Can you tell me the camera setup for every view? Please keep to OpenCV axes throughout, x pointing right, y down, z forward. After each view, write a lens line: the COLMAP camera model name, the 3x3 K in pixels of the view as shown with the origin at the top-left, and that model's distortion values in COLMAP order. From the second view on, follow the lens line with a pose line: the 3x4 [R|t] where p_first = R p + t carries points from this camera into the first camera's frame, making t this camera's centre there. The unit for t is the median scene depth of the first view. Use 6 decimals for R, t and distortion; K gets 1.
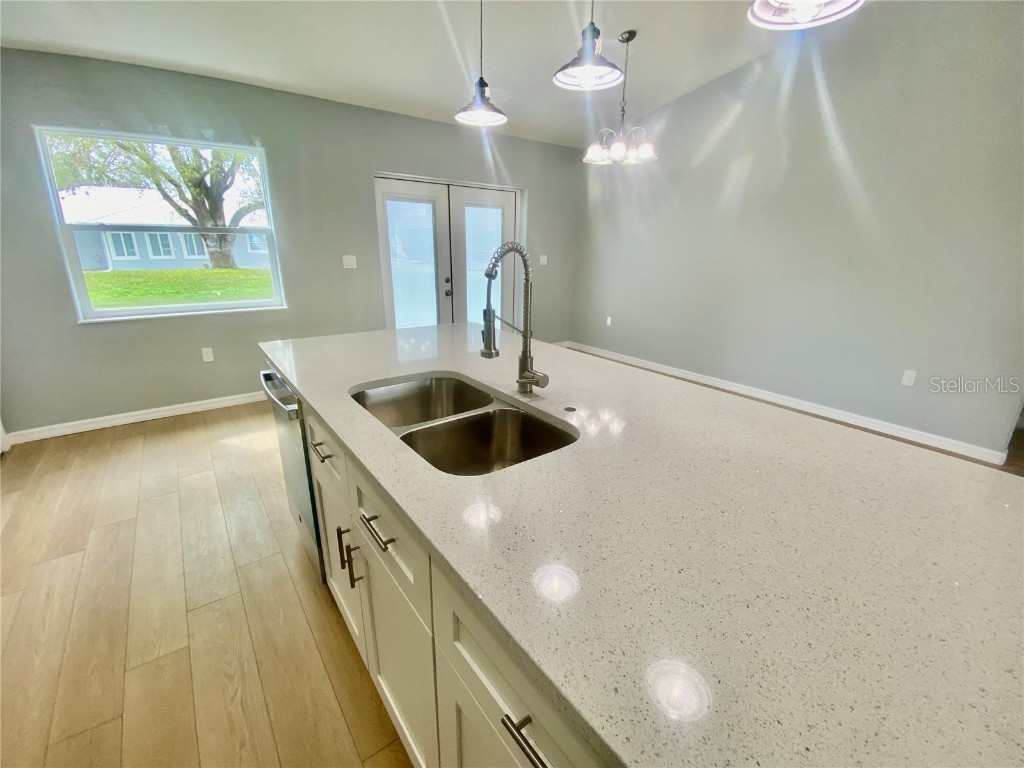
lens RADIAL K [[420.7, 0, 512.6], [0, 420.7, 381.1], [0, 0, 1]] dist [0.013135, -0.015799]
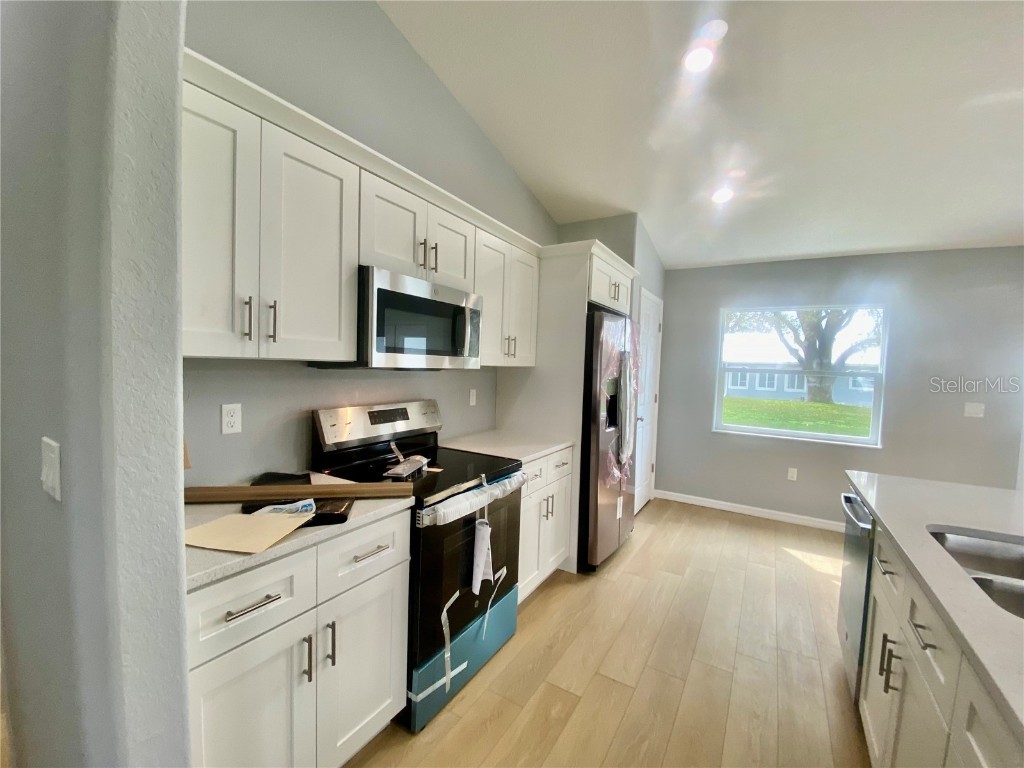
lens RADIAL K [[420.7, 0, 512.6], [0, 420.7, 381.1], [0, 0, 1]] dist [0.013135, -0.015799]
pose [[0.350464, 0.034233, -0.935951, 0.109883], [-0.316470, 0.944881, -0.083941, 0.046335], [0.881489, 0.325619, 0.341980, -0.203629]]
